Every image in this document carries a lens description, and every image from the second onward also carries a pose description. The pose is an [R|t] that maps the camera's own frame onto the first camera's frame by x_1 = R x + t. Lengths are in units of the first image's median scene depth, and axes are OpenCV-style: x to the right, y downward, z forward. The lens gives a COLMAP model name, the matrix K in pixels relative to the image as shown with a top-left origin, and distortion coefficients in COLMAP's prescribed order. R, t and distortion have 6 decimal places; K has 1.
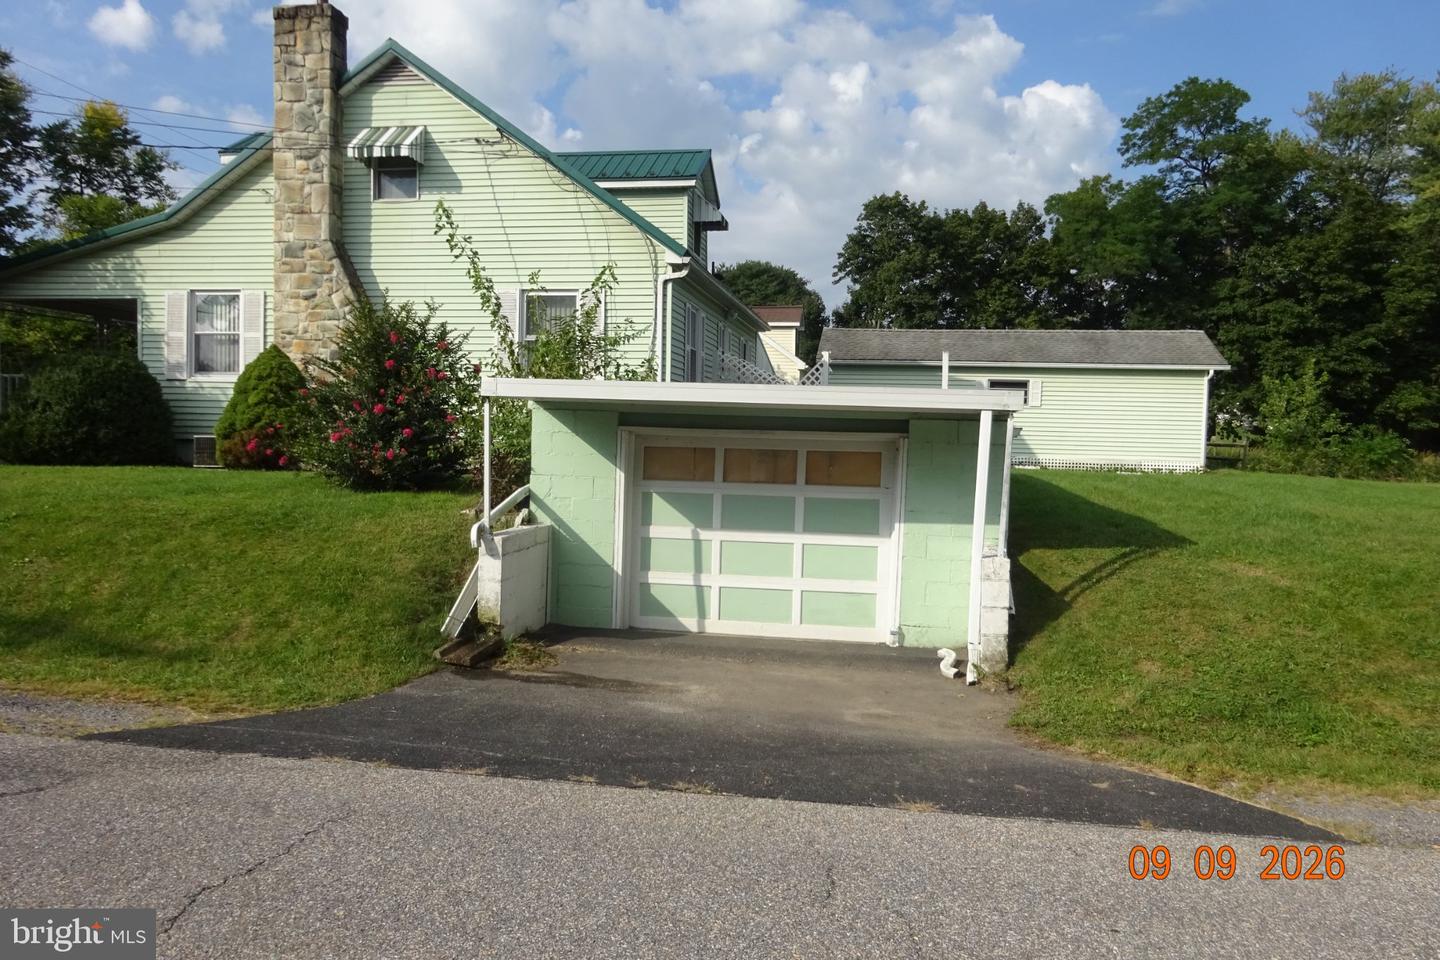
lens RADIAL K [[1075.9, 0, 716.7], [0, 1075.9, 478.4], [0, 0, 1]] dist [-0.002608, 0.001905]
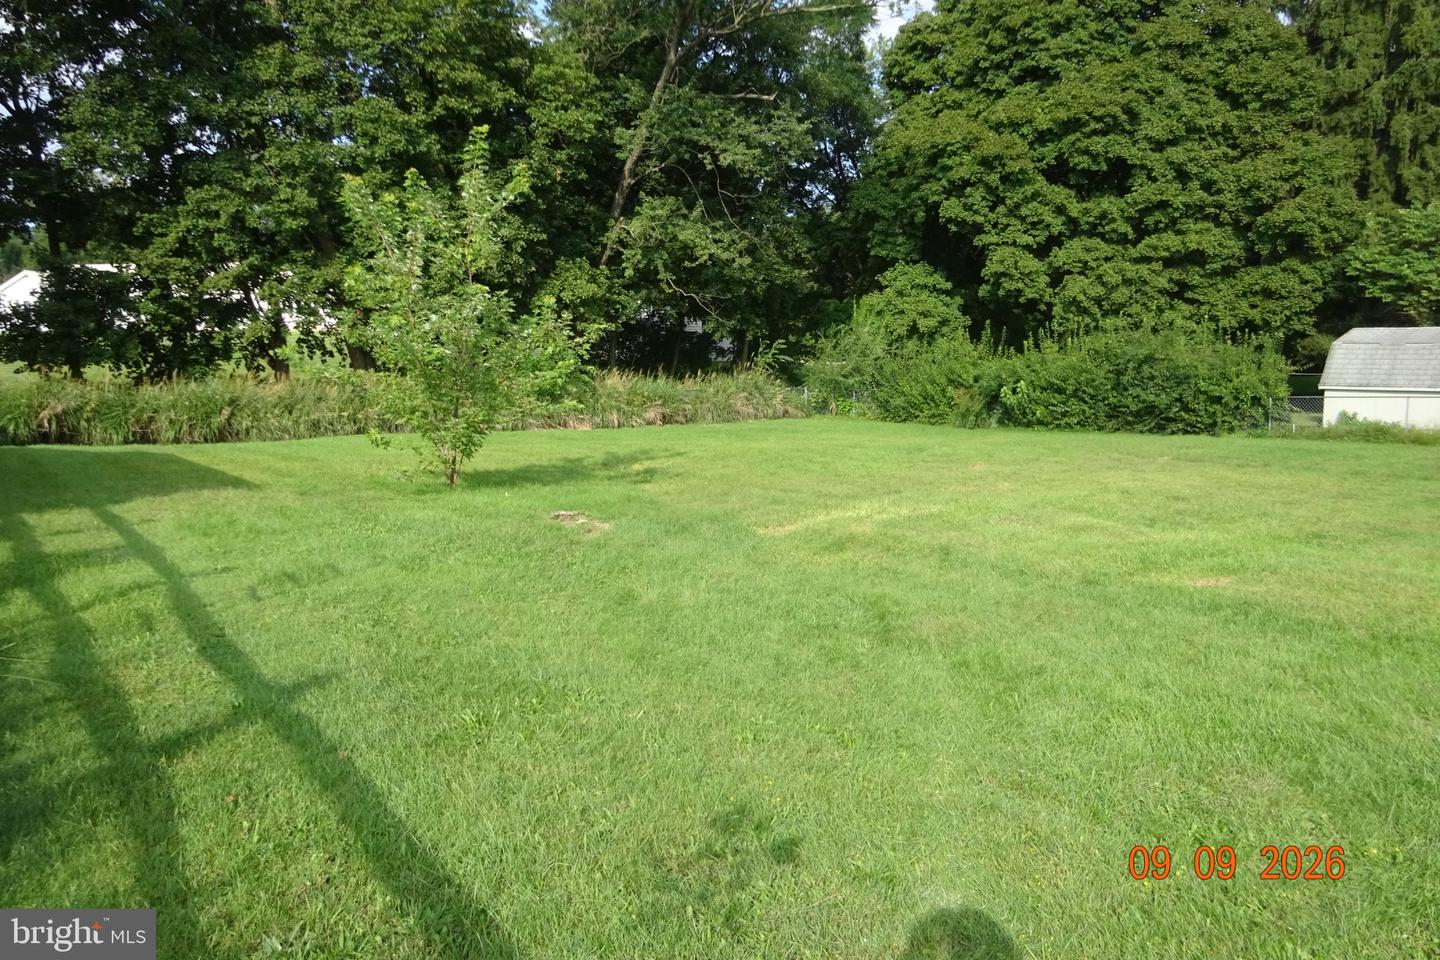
lens RADIAL K [[1075.9, 0, 714.4], [0, 1075.9, 477.3], [0, 0, 1]] dist [-0.002608, 0.001905]
pose [[0.710206, -0.113629, 0.694763, 0.252623], [0.054585, 0.992805, 0.106577, -0.025014], [-0.701874, -0.037768, 0.711299, 0.494327]]
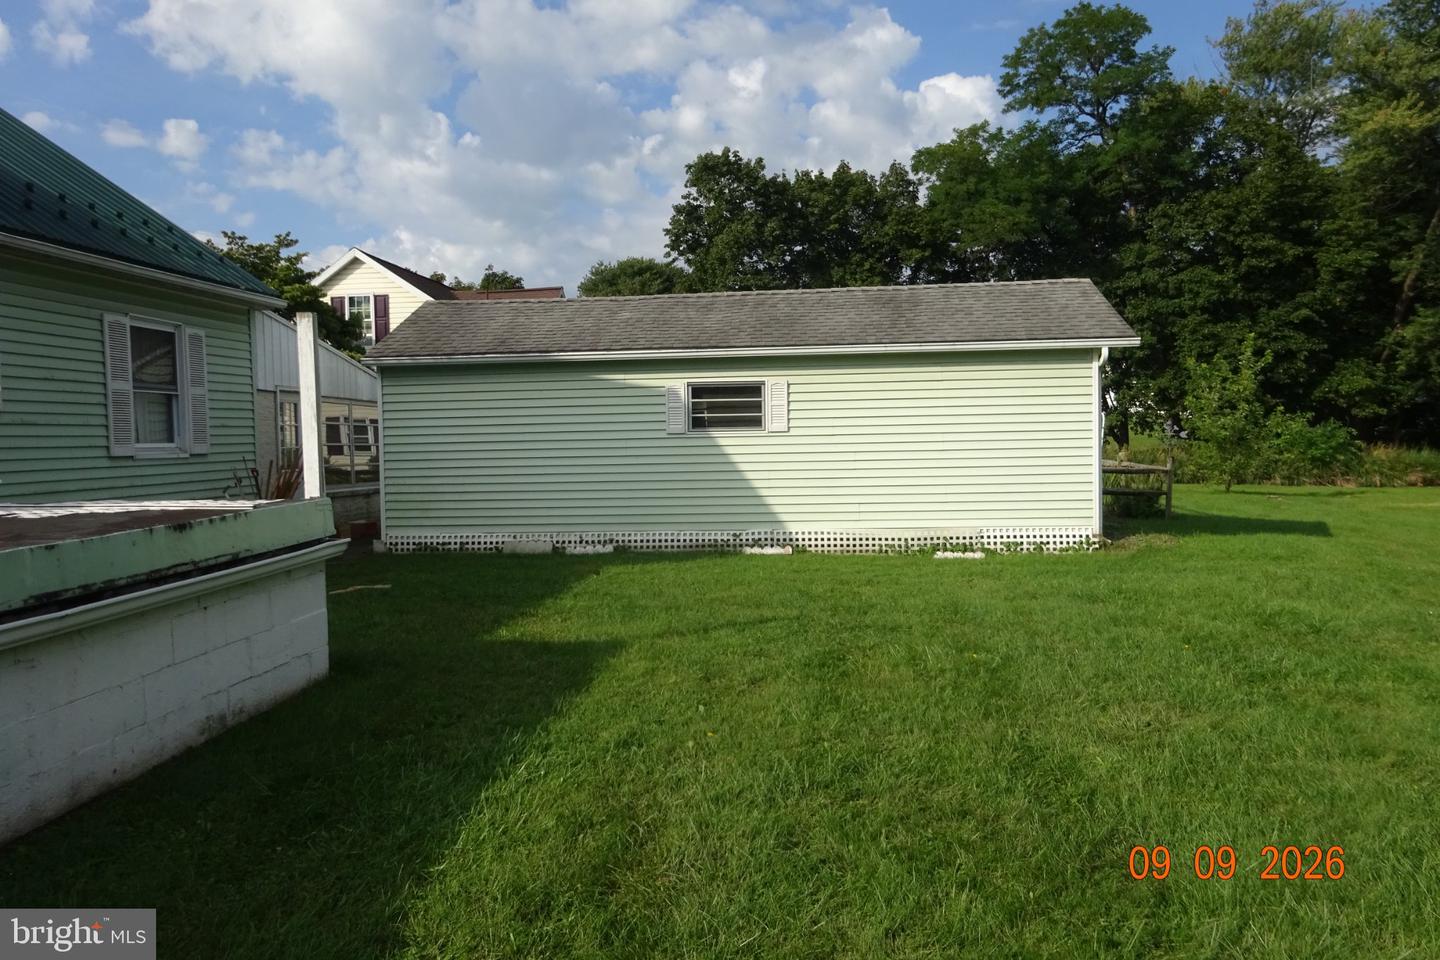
lens RADIAL K [[1075.9, 0, 692.9], [0, 1075.9, 482.7], [0, 0, 1]] dist [-0.002608, 0.001905]
pose [[0.997888, -0.044363, 0.047446, 0.089803], [0.044401, 0.999014, 0.000249, -0.017290], [-0.047410, 0.001858, 0.998874, 0.189993]]
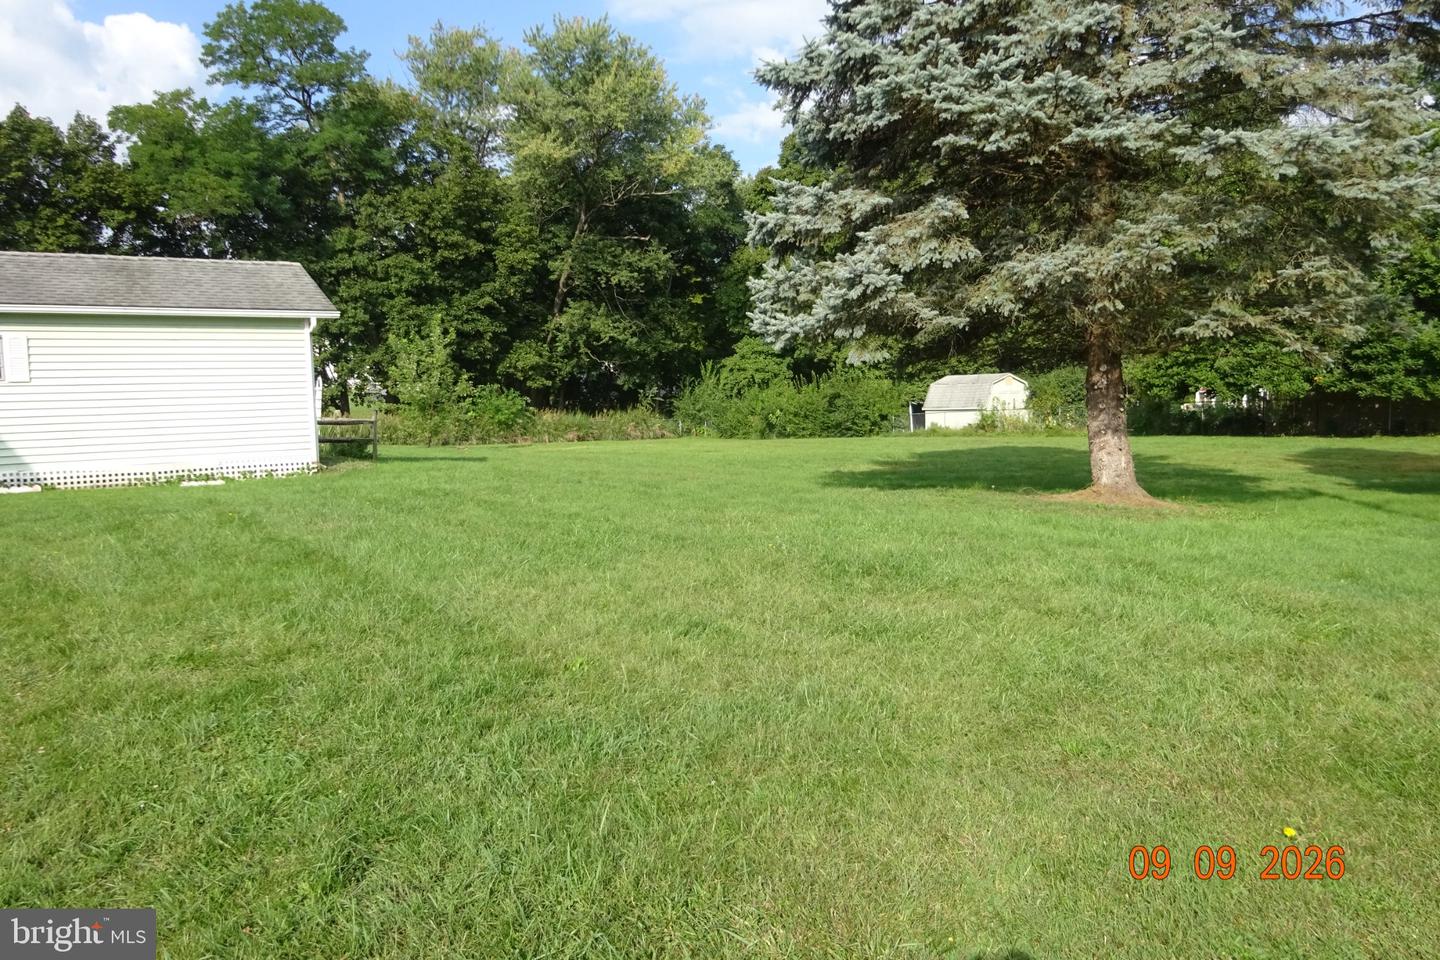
lens RADIAL K [[1075.9, 0, 723.3], [0, 1075.9, 485.8], [0, 0, 1]] dist [-0.002608, 0.001905]
pose [[0.720809, -0.101228, 0.685702, 0.066363], [0.074458, 0.994862, 0.068598, -0.009159], [-0.689123, 0.001610, 0.724643, 0.130435]]
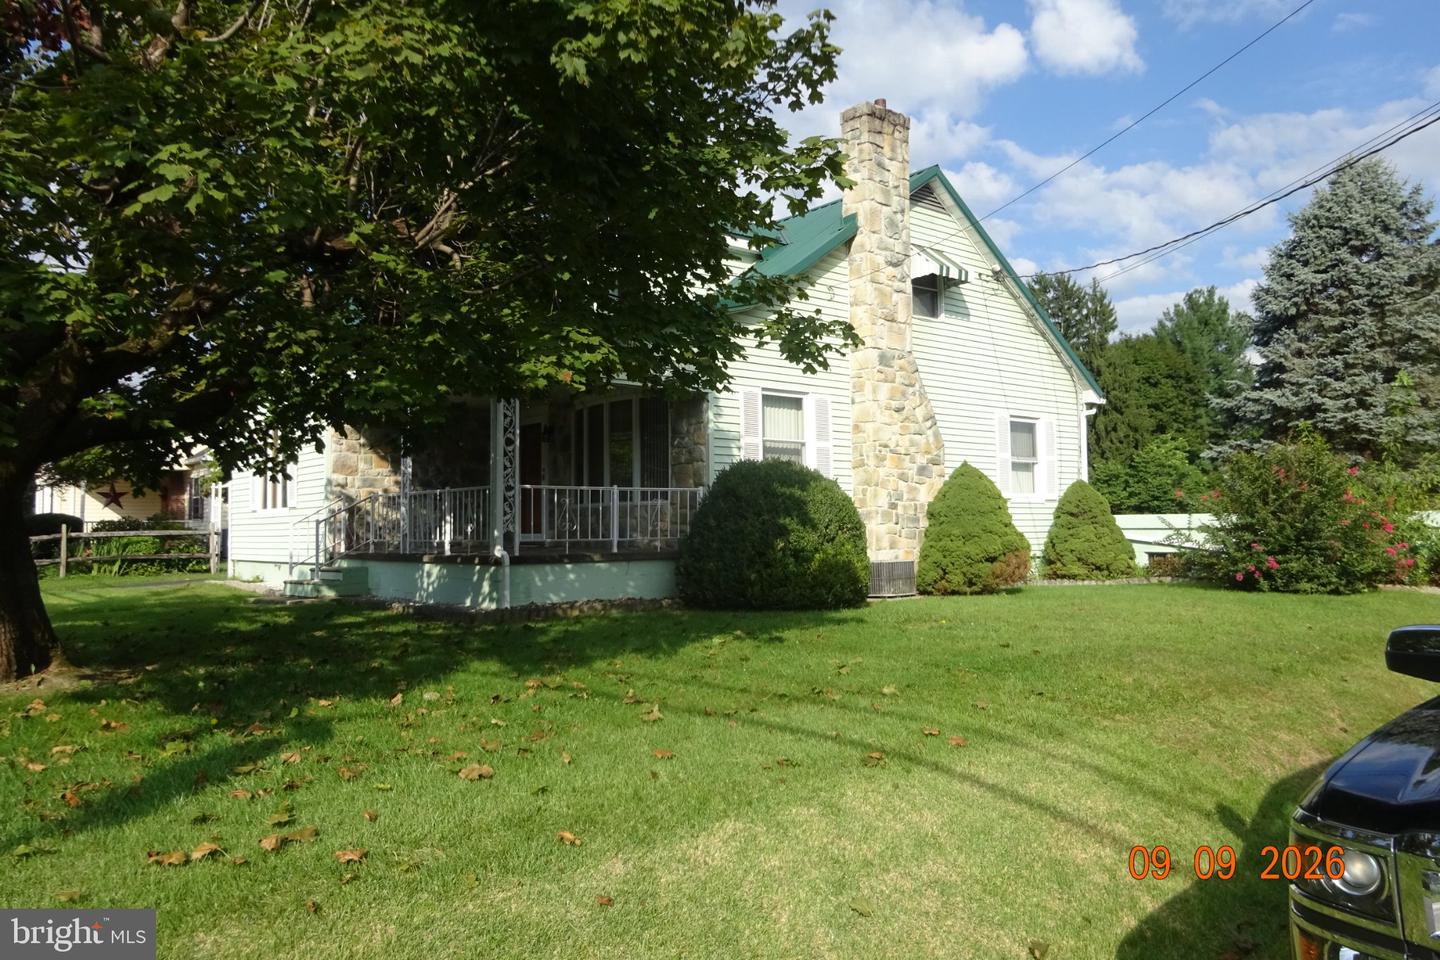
lens RADIAL K [[1075.9, 0, 718.0], [0, 1075.9, 475.9], [0, 0, 1]] dist [-0.002608, 0.001905]
pose [[0.661453, 0.016704, 0.749801, -0.347075], [0.049857, 0.996561, -0.066184, -0.016040], [-0.748328, 0.081160, 0.658345, 0.145183]]
